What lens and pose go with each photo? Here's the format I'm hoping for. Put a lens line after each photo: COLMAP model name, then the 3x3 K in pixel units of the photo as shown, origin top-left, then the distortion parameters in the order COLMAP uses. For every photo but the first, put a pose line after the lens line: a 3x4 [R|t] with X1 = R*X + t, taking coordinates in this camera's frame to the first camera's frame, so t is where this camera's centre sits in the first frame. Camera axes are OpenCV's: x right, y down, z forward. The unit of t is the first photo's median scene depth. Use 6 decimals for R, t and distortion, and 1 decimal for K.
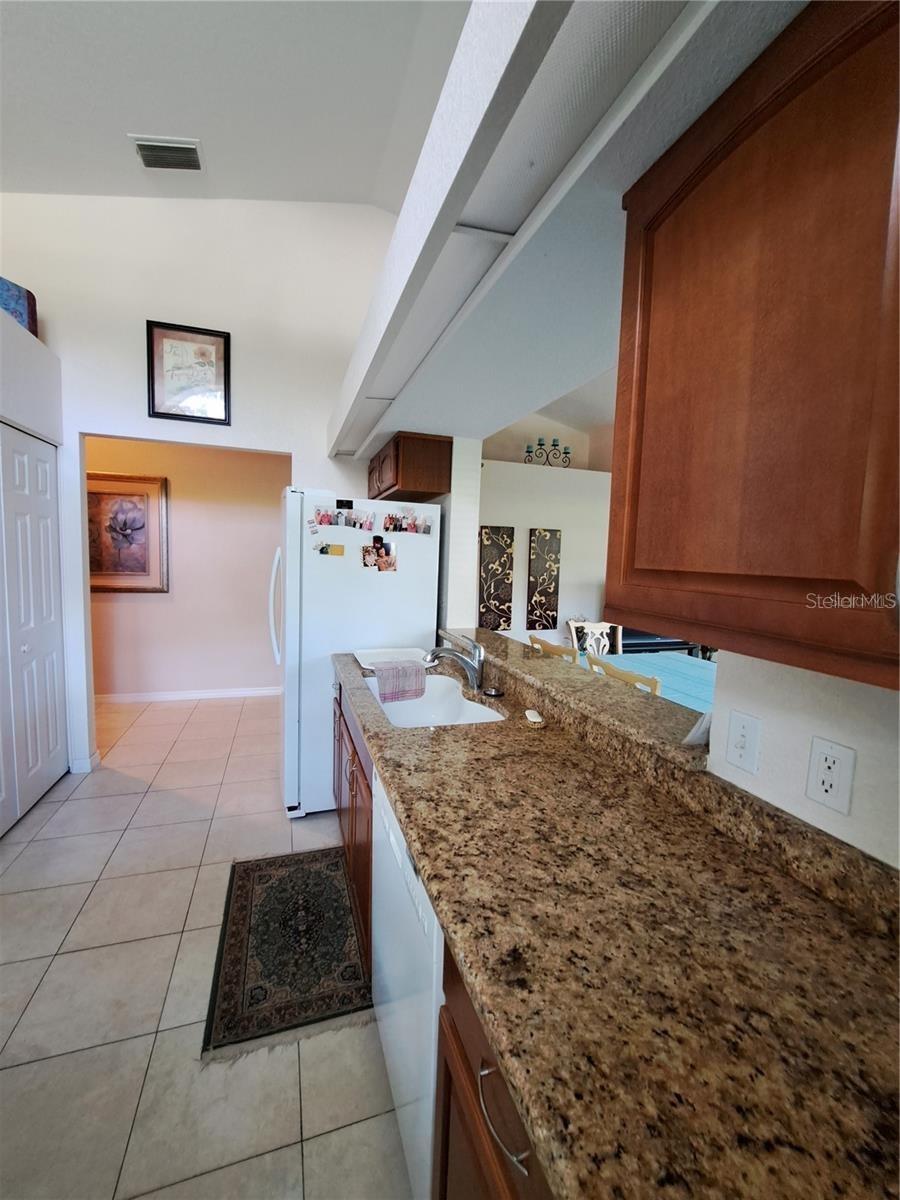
lens RADIAL K [[478.9, 0, 450.0], [0, 478.9, 600.0], [0, 0, 1]] dist [-0.017615, 0.000631]
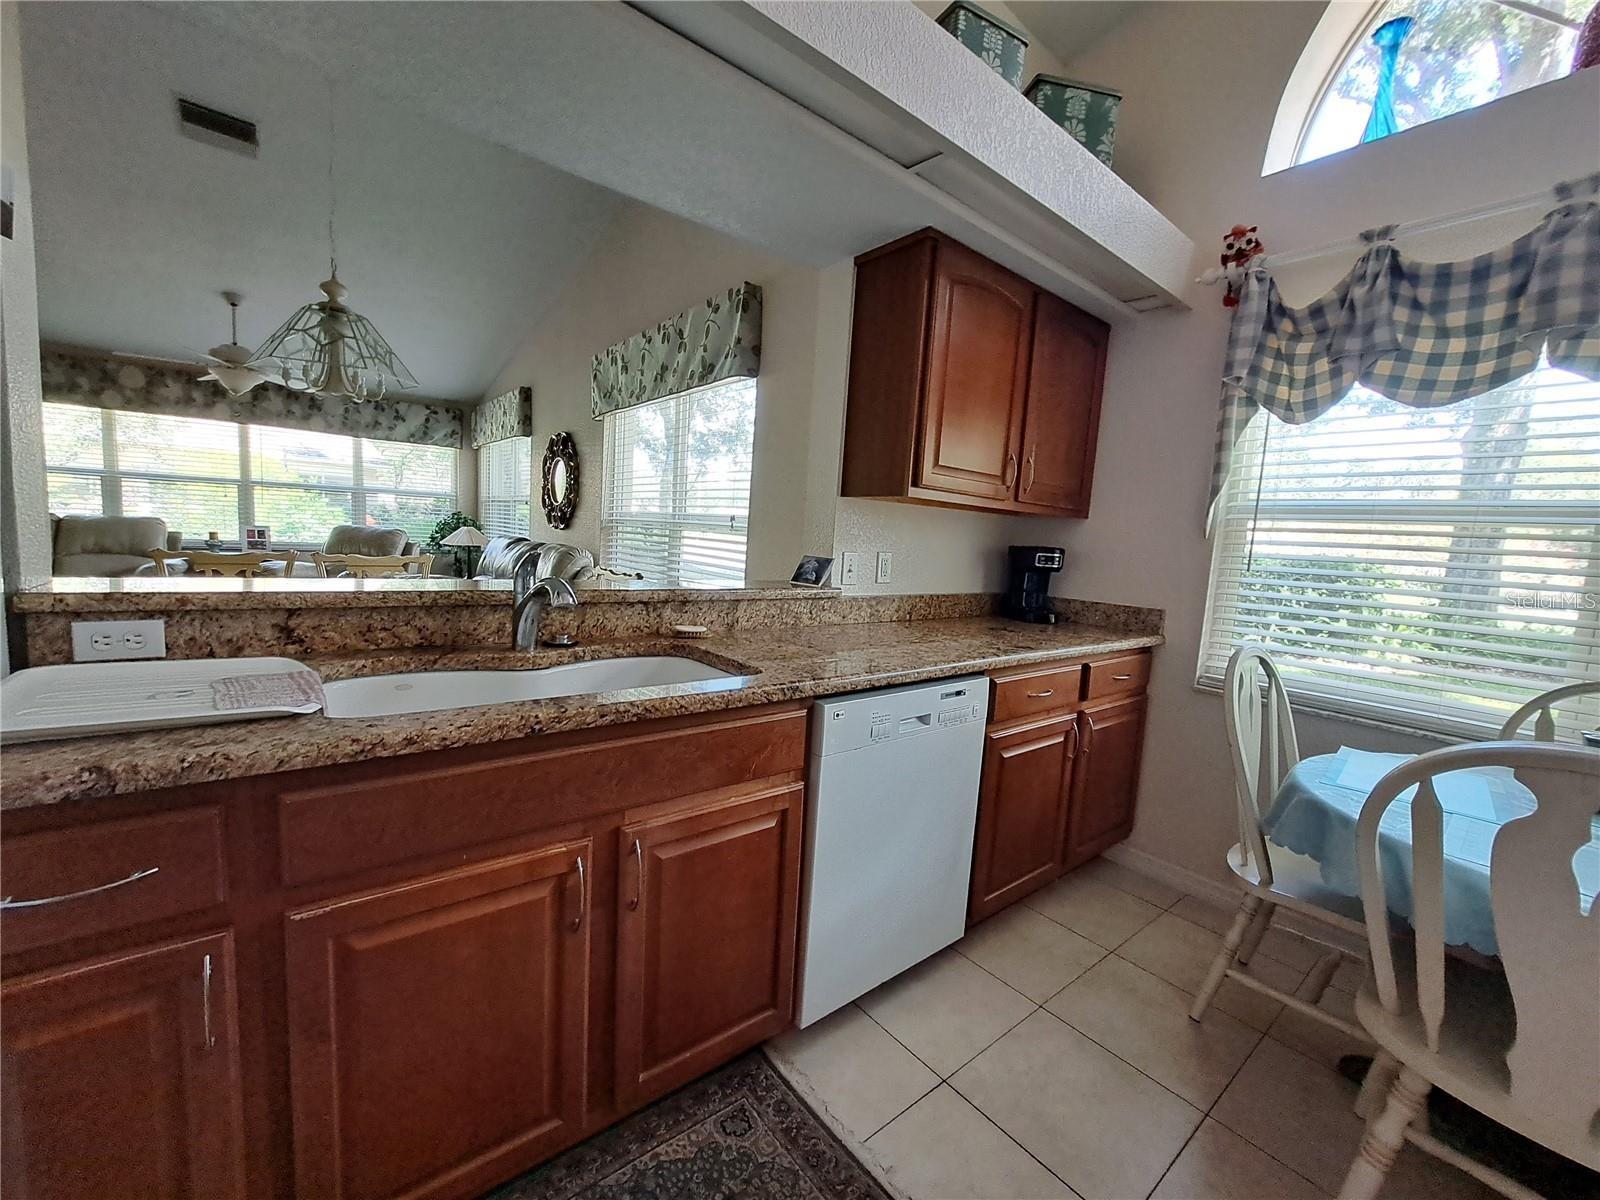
lens RADIAL K [[638.5, 0, 795.3], [0, 638.5, 605.7], [0, 0, 1]] dist [-0.017615, 0.000631]
pose [[-0.333650, -0.153567, 0.930105, -0.998535], [0.019379, 0.985316, 0.169635, 0.023072], [-0.942498, 0.074623, -0.325775, 1.309570]]
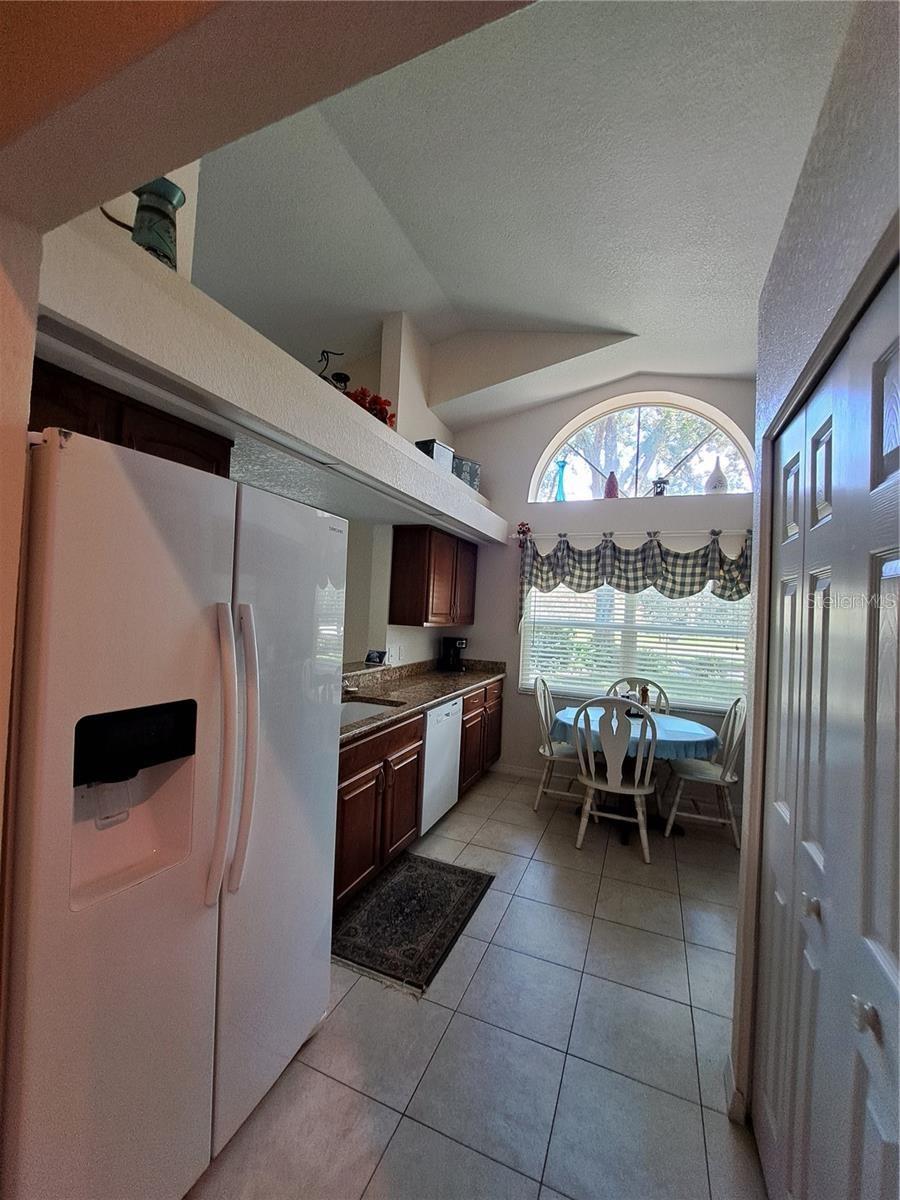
lens RADIAL K [[478.9, 0, 450.0], [0, 478.9, 600.0], [0, 0, 1]] dist [-0.017615, 0.000631]
pose [[-0.746117, -0.051965, 0.663784, -1.552261], [-0.005497, 0.997396, 0.071904, -0.291690], [-0.665792, 0.050000, -0.744460, 2.398846]]
